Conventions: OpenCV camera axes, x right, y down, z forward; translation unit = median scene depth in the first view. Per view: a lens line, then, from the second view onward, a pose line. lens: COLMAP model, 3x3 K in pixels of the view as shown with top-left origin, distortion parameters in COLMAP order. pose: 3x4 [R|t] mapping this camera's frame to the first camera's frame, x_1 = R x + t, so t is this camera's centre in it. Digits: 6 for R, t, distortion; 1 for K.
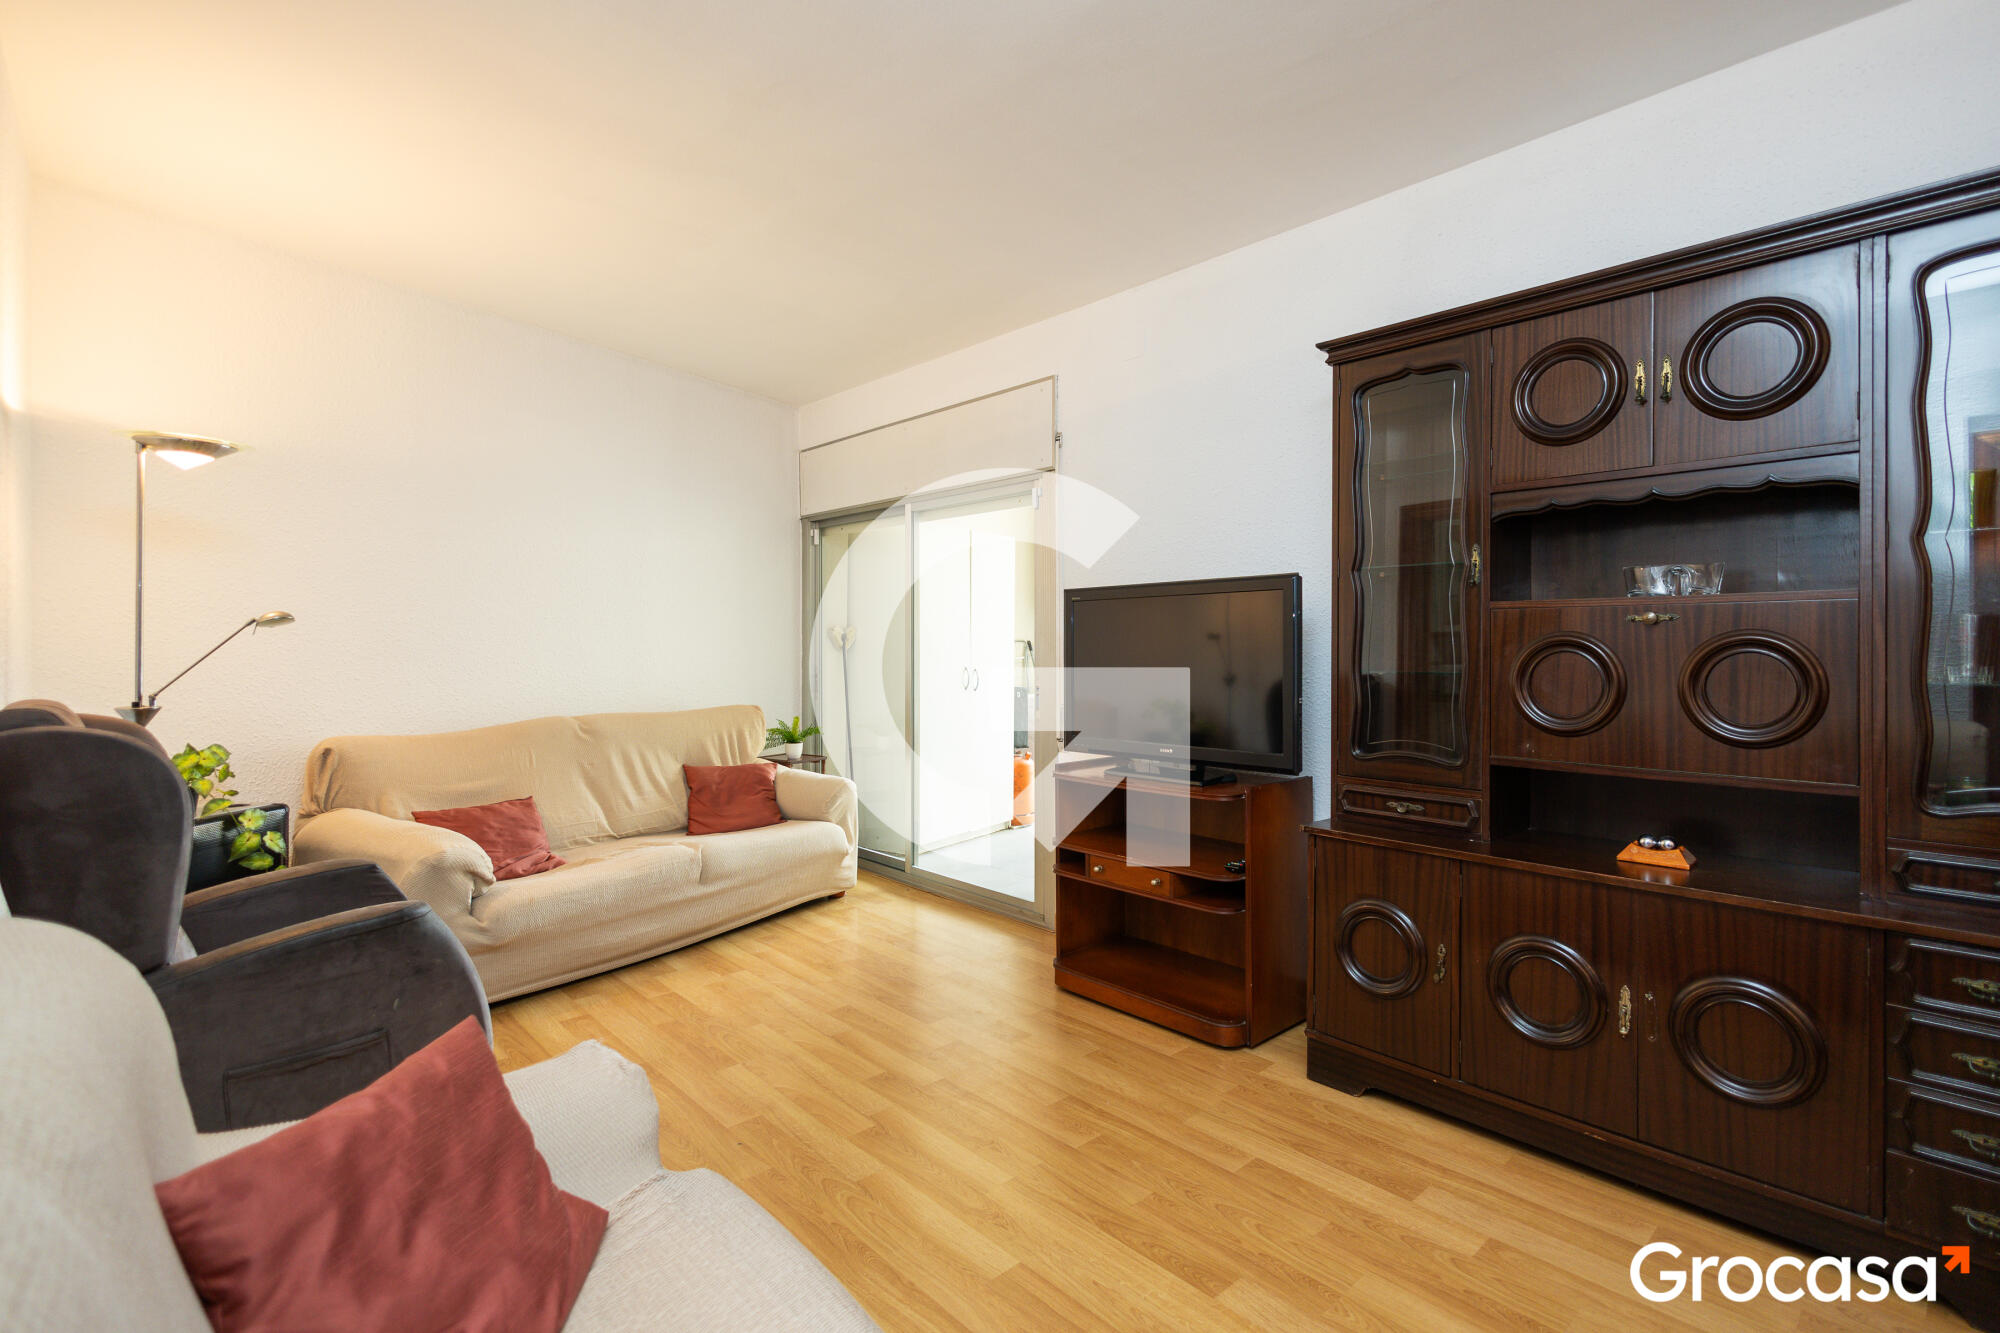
lens RADIAL K [[926.2, 0, 1000.7], [0, 926.2, 648.8], [0, 0, 1]] dist [0.001416, 0.000376]
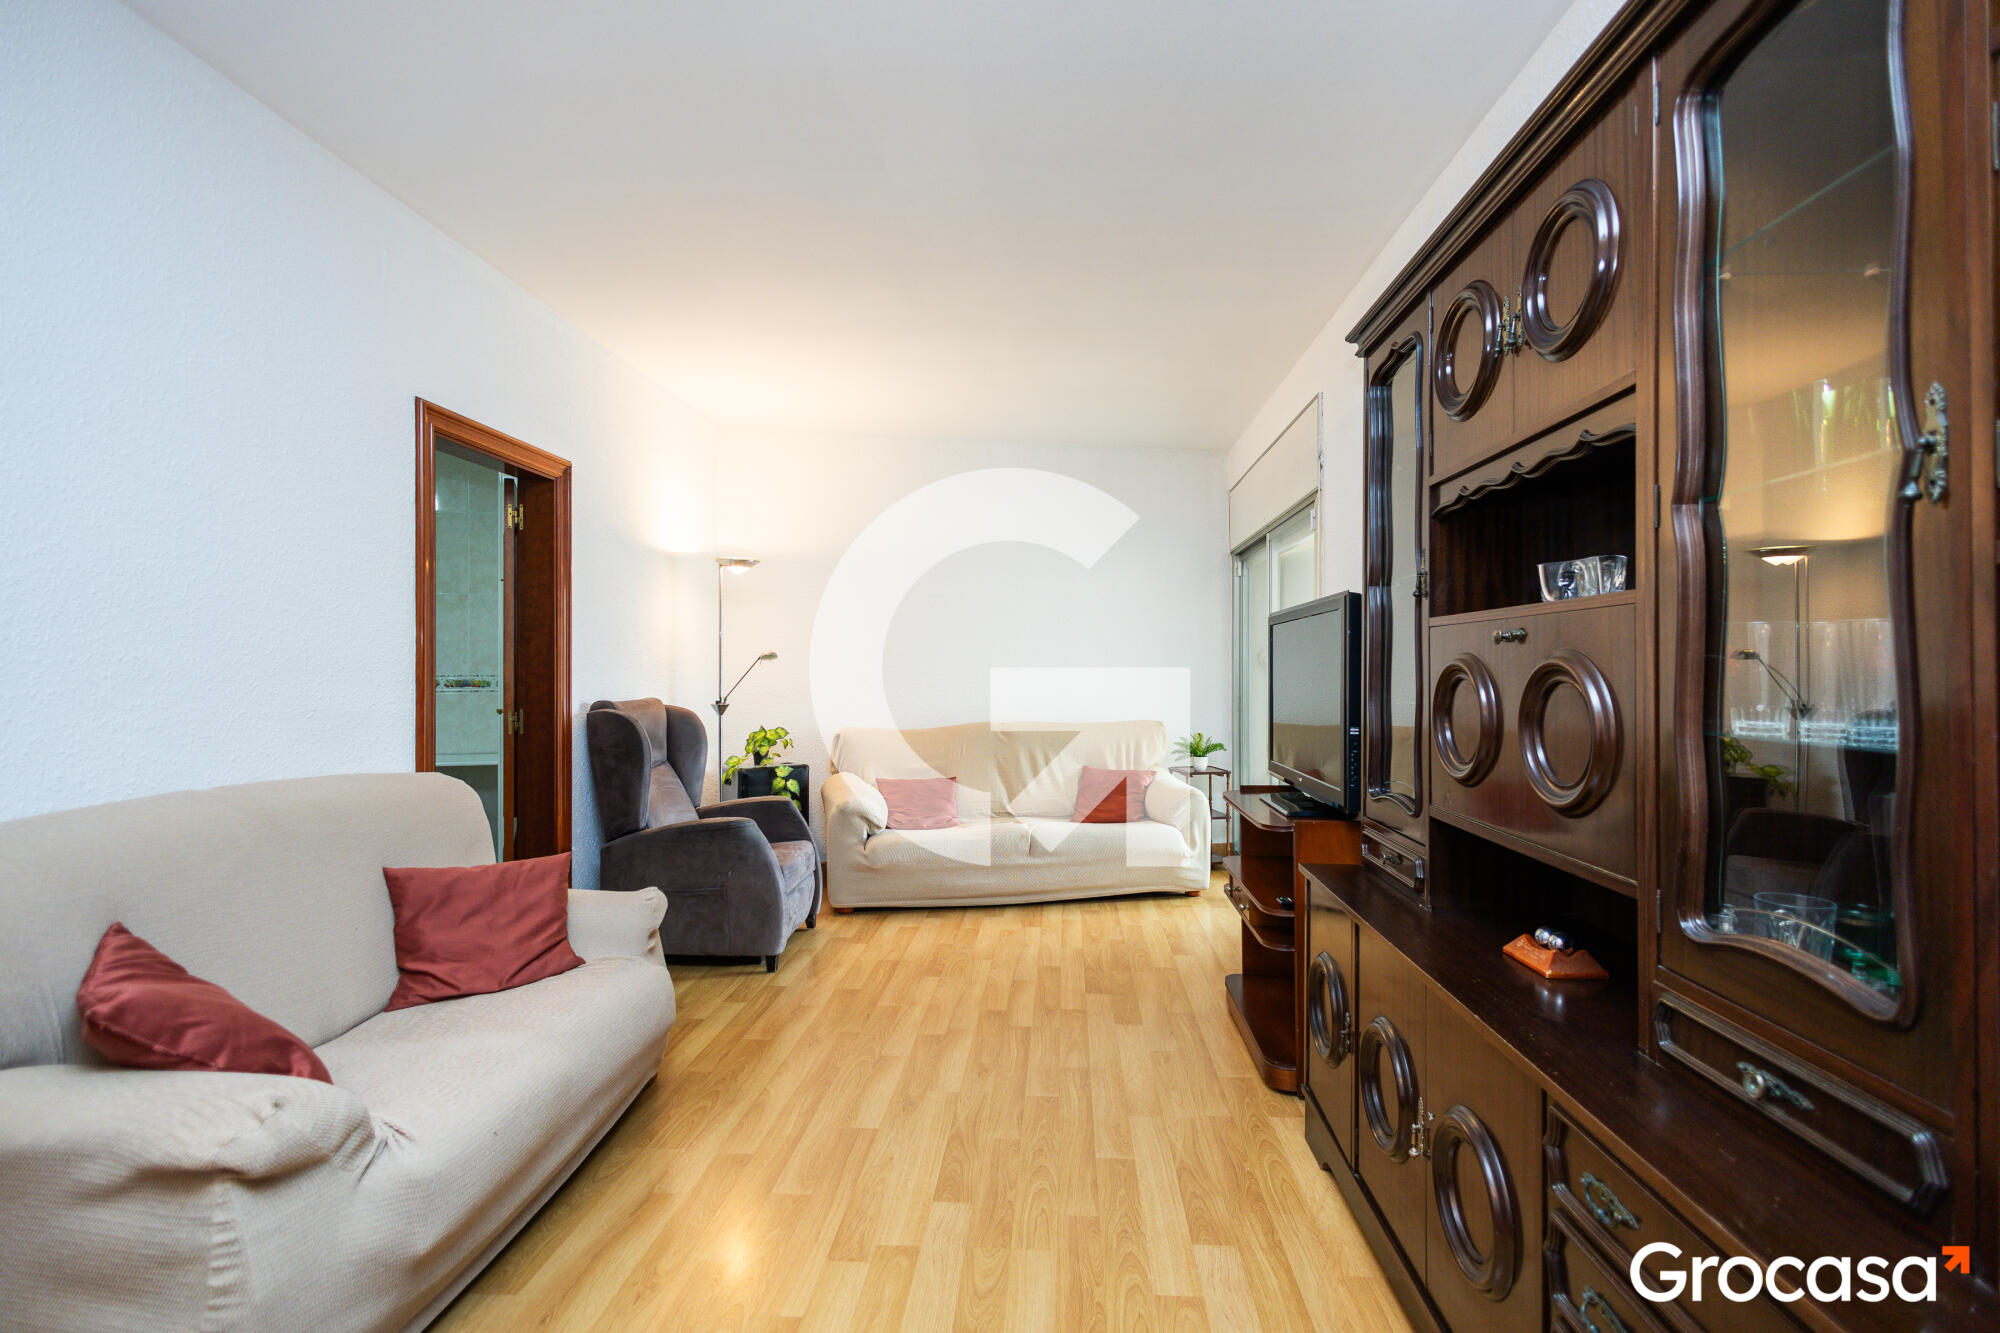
lens RADIAL K [[900.0, 0, 1000.0], [0, 900.0, 666.5], [0, 0, 1]] dist [-0.001627, -0.000107]
pose [[0.684310, -0.003696, -0.729182, 0.753486], [0.000232, 0.999988, -0.004851, -0.003754], [0.729191, 0.003151, 0.684303, 0.155333]]
